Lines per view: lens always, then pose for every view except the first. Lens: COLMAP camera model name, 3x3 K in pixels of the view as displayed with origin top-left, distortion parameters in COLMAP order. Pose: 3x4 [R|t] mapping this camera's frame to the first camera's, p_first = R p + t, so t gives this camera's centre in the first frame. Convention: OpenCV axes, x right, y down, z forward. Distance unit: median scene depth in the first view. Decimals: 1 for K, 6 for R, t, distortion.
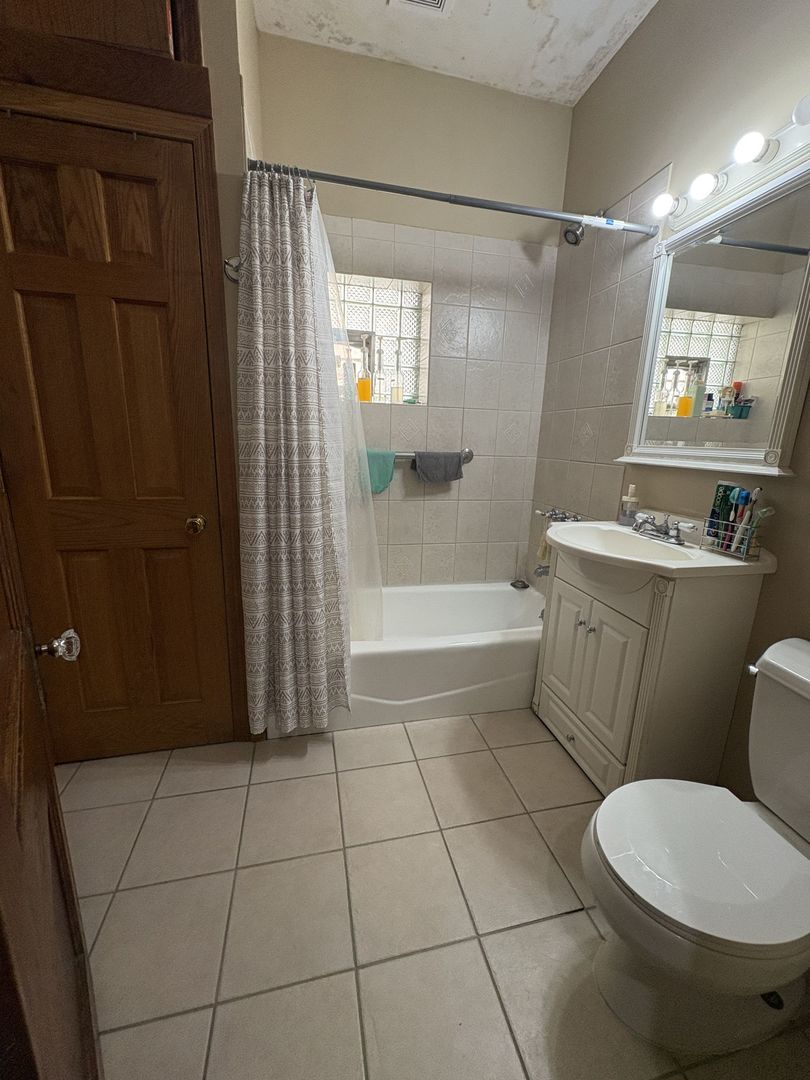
lens RADIAL K [[429.0, 0, 405.7], [0, 429.0, 539.0], [0, 0, 1]] dist [0.000336, 0.000085]
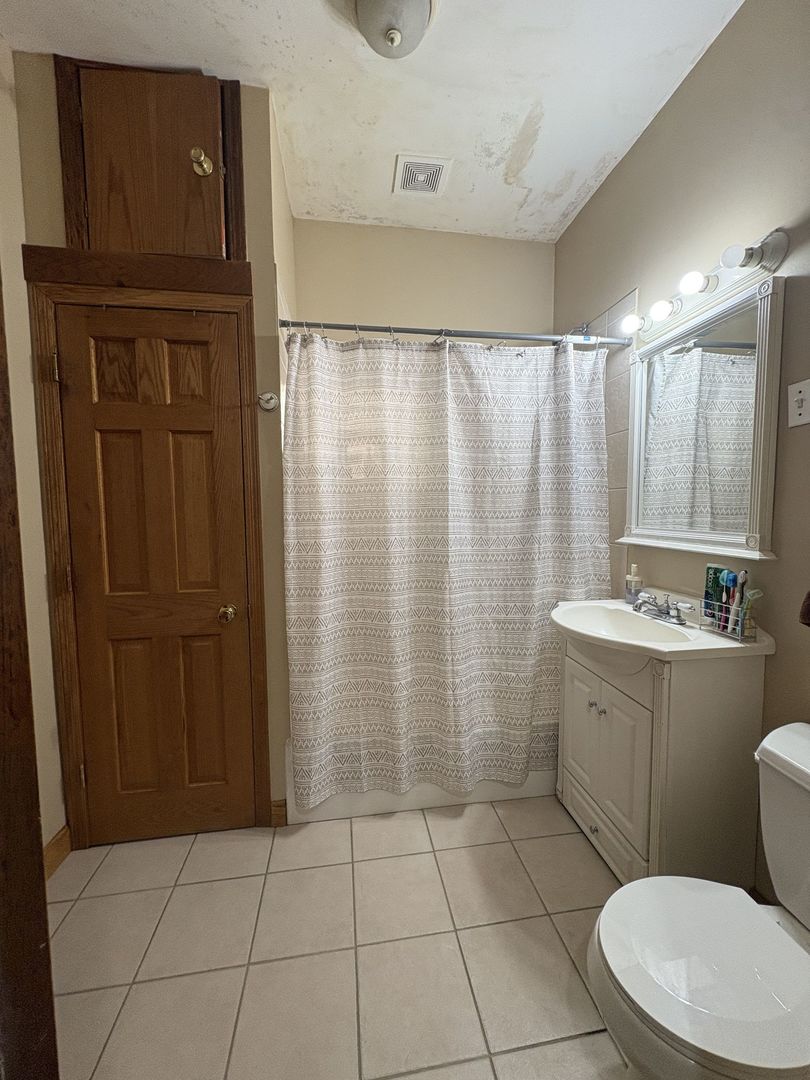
lens RADIAL K [[429.0, 0, 406.2], [0, 429.0, 539.0], [0, 0, 1]] dist [0.000336, 0.000085]
pose [[0.996133, -0.034053, -0.080990, 0.083538], [0.020789, 0.987010, -0.159306, -0.043167], [0.085362, 0.157006, 0.983902, -0.105944]]
